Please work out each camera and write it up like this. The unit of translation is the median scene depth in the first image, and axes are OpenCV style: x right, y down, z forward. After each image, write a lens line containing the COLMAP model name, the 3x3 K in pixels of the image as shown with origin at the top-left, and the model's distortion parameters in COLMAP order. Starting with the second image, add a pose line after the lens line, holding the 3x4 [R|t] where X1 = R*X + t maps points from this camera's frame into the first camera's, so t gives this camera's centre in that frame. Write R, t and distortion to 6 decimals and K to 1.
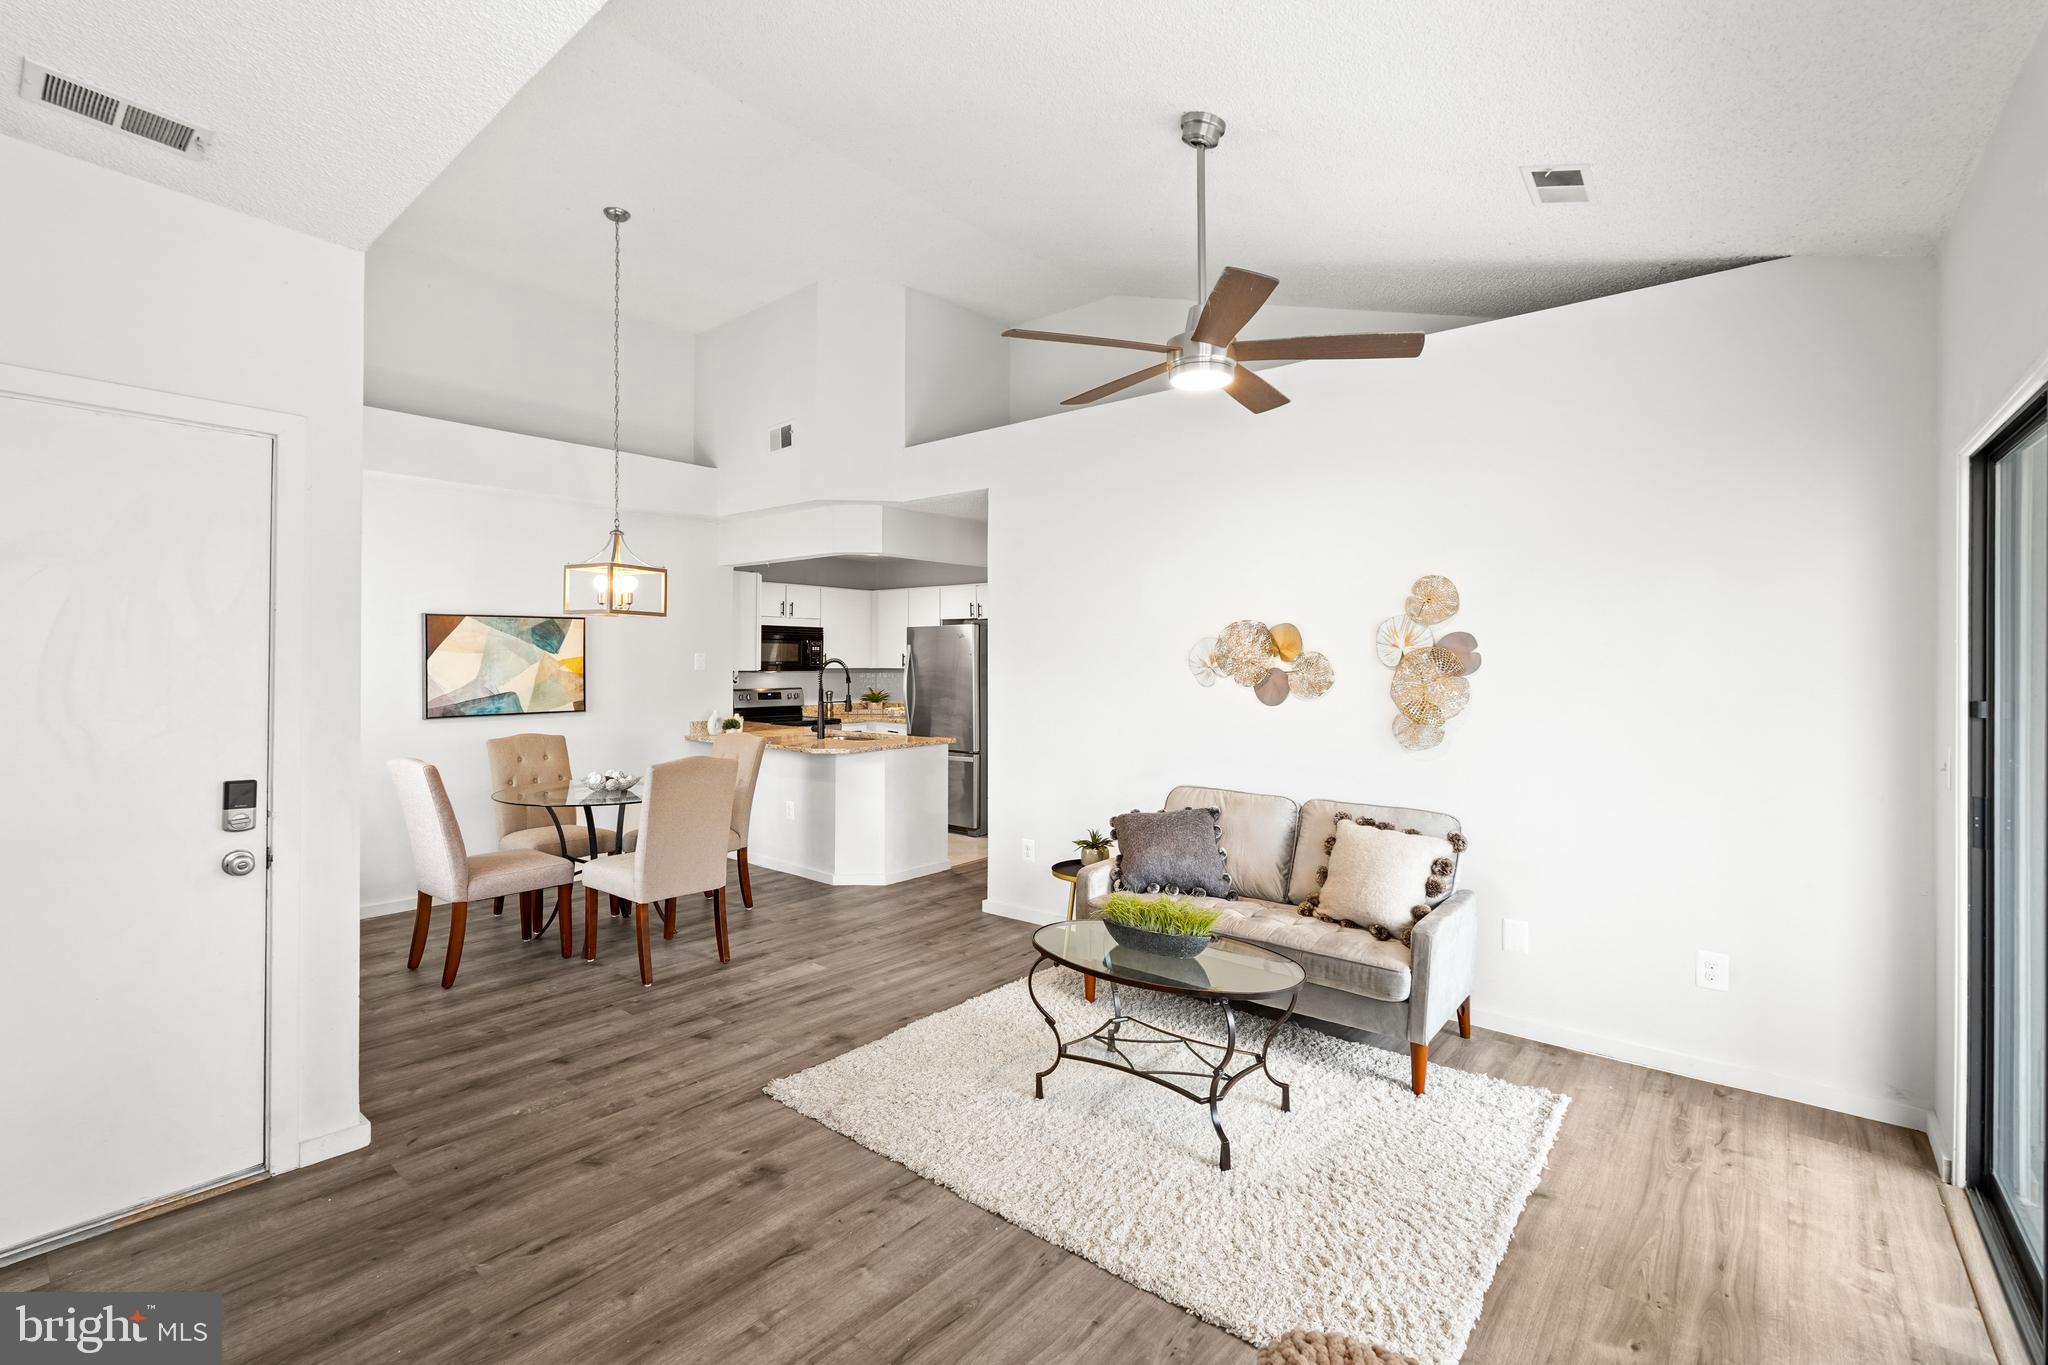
lens RADIAL K [[914.6, 0, 988.6], [0, 914.6, 663.0], [0, 0, 1]] dist [-0.003160, 0.002744]
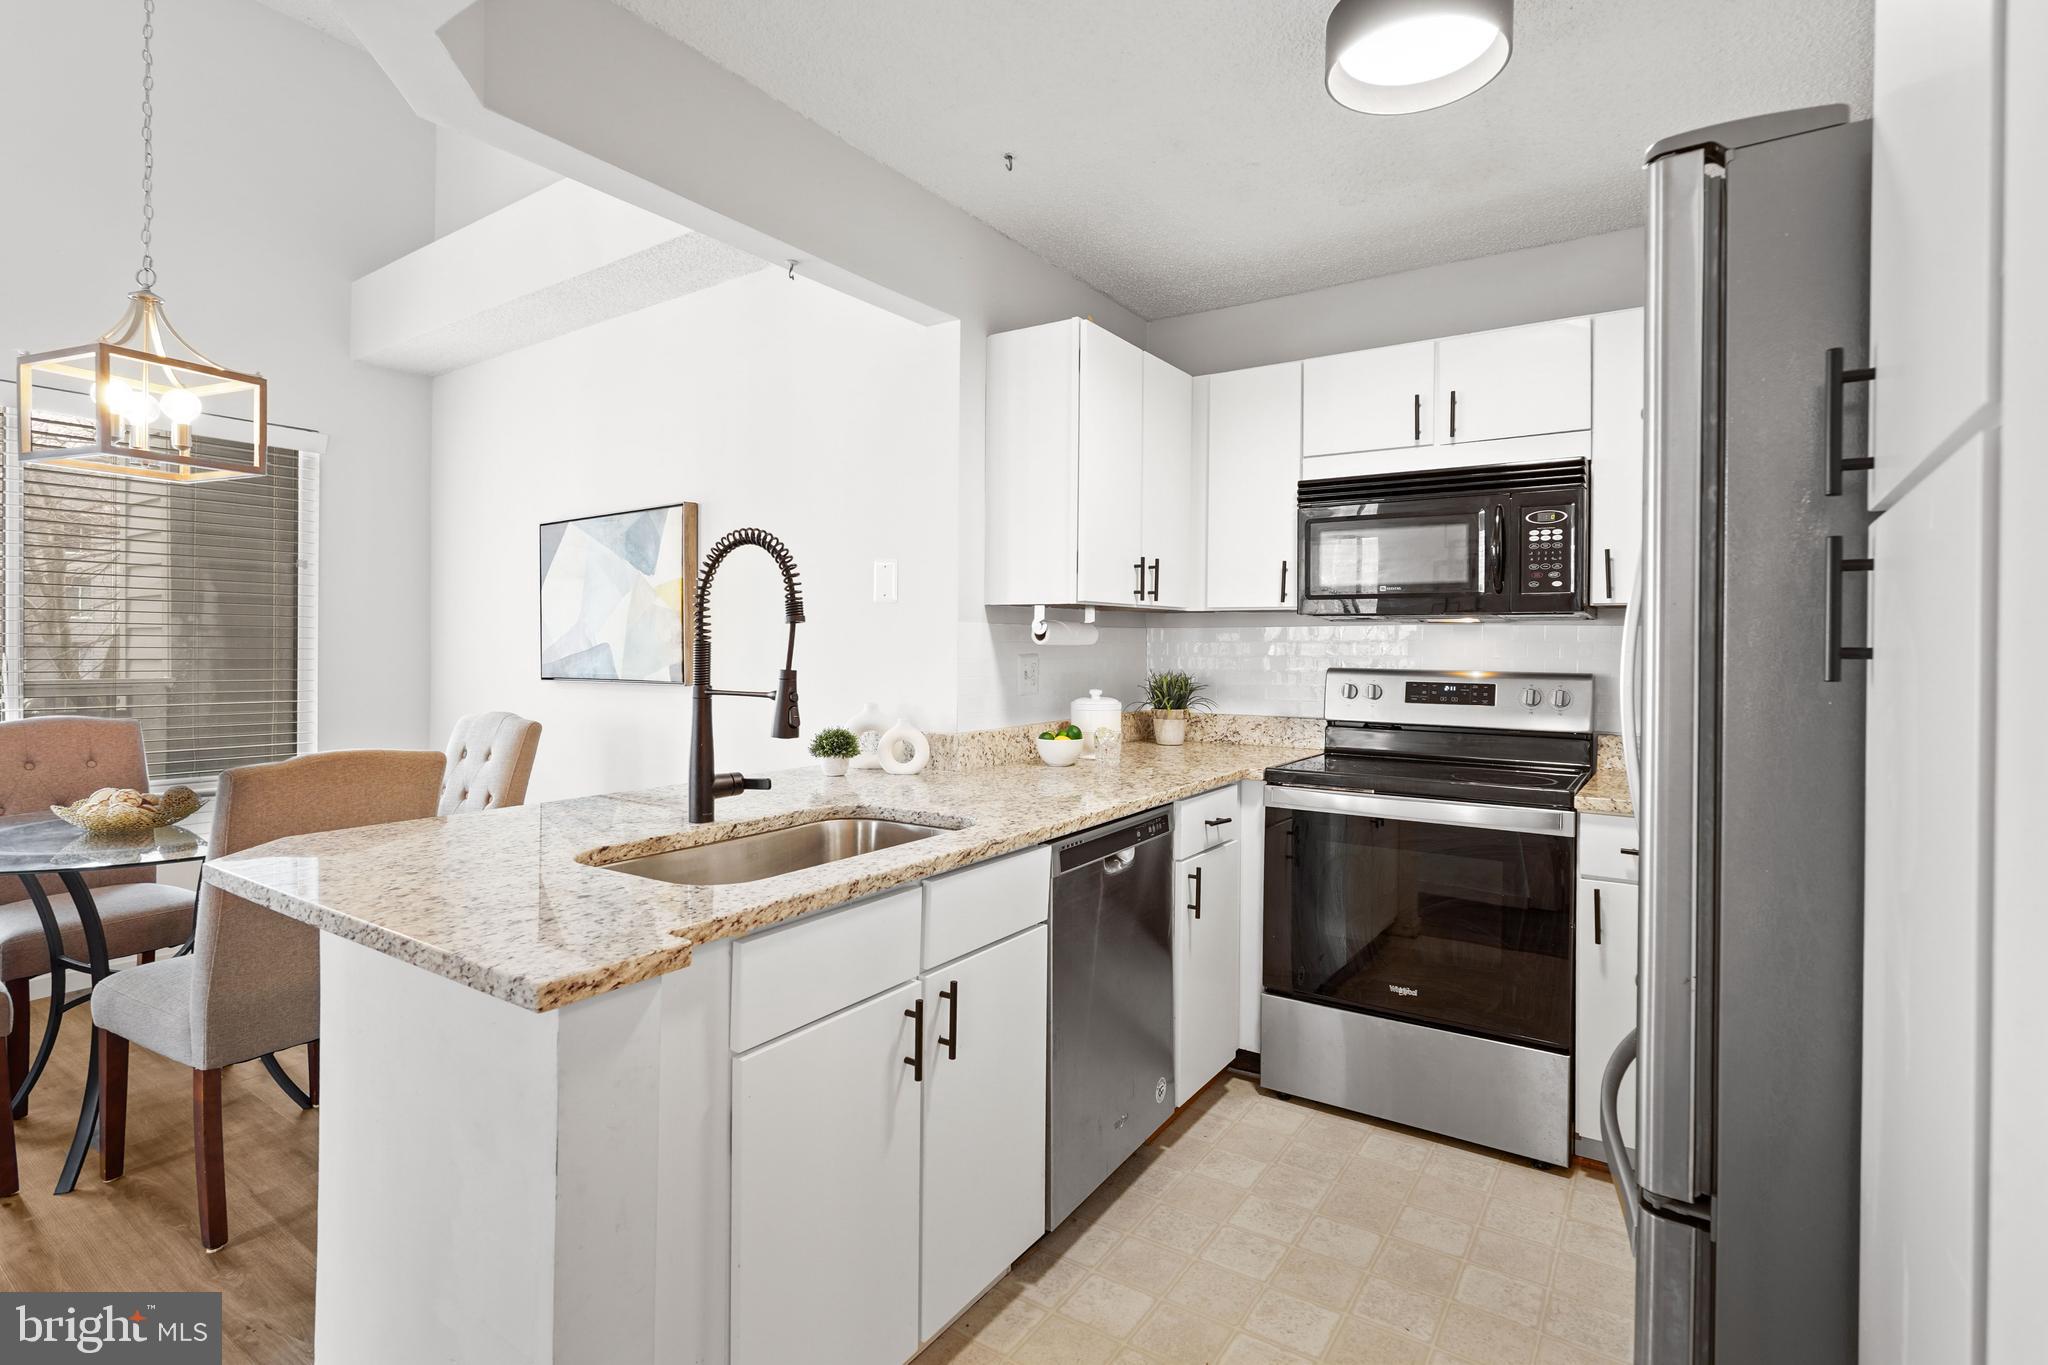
lens RADIAL K [[991.1, 0, 1010.4], [0, 991.1, 662.1], [0, 0, 1]] dist [-0.011000, 0.005424]
pose [[0.132465, 0.012990, -0.991103, 0.144290], [-0.012445, 0.999857, 0.011441, 0.033626], [0.991110, 0.010819, 0.132608, 1.174583]]
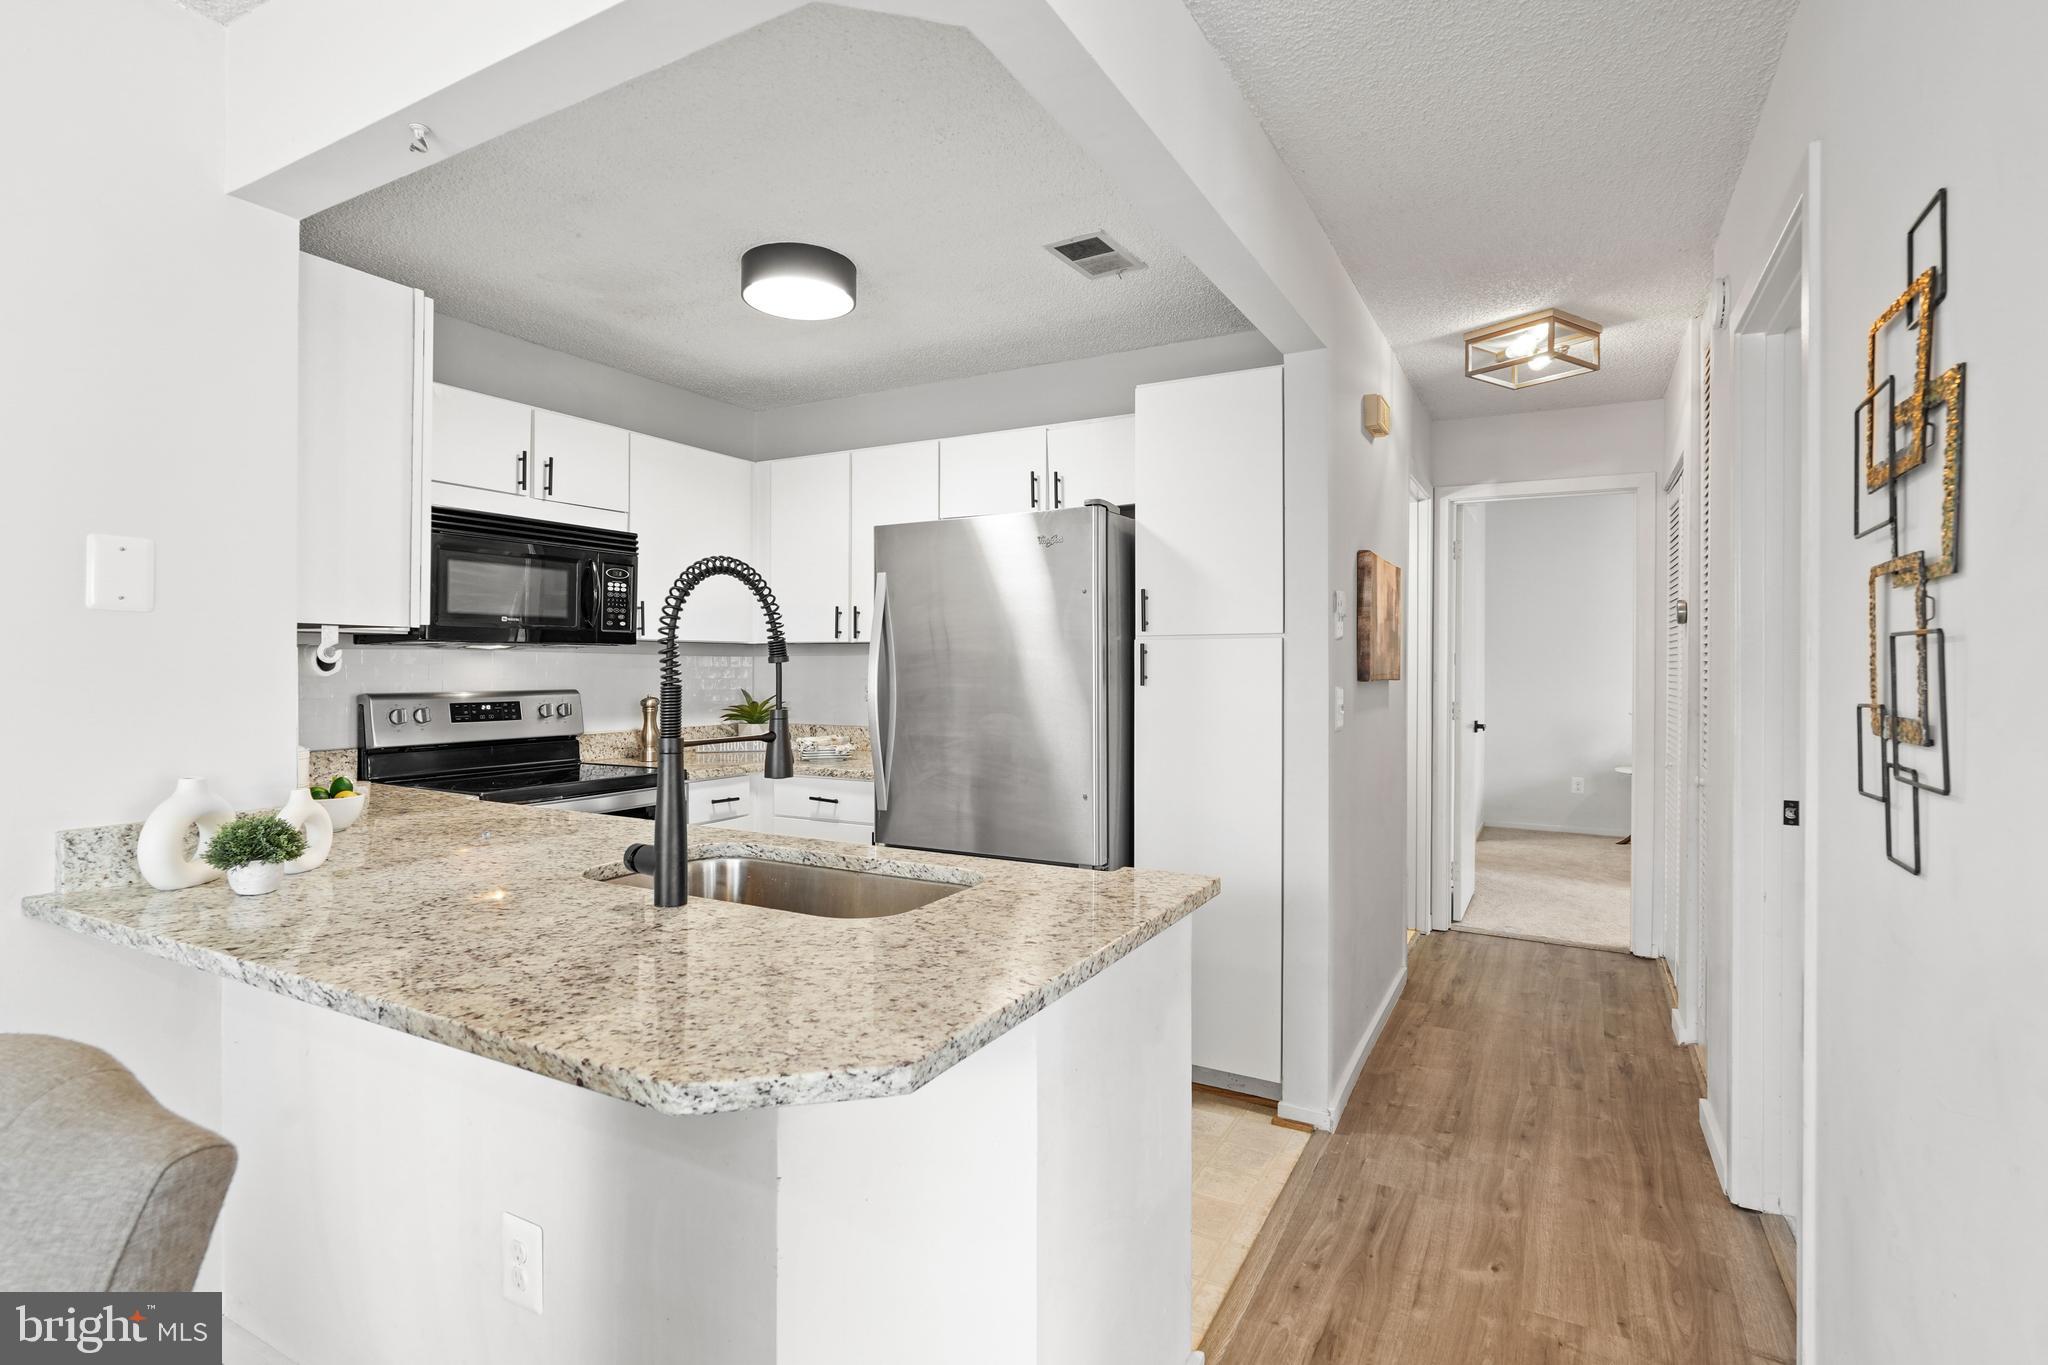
lens RADIAL K [[991.1, 0, 1017.0], [0, 991.1, 667.6], [0, 0, 1]] dist [-0.011000, 0.005424]
pose [[0.976677, -0.002146, 0.214702, -0.168876], [0.001986, 0.999998, 0.000961, 0.026984], [-0.214703, -0.000512, 0.976679, 0.824530]]
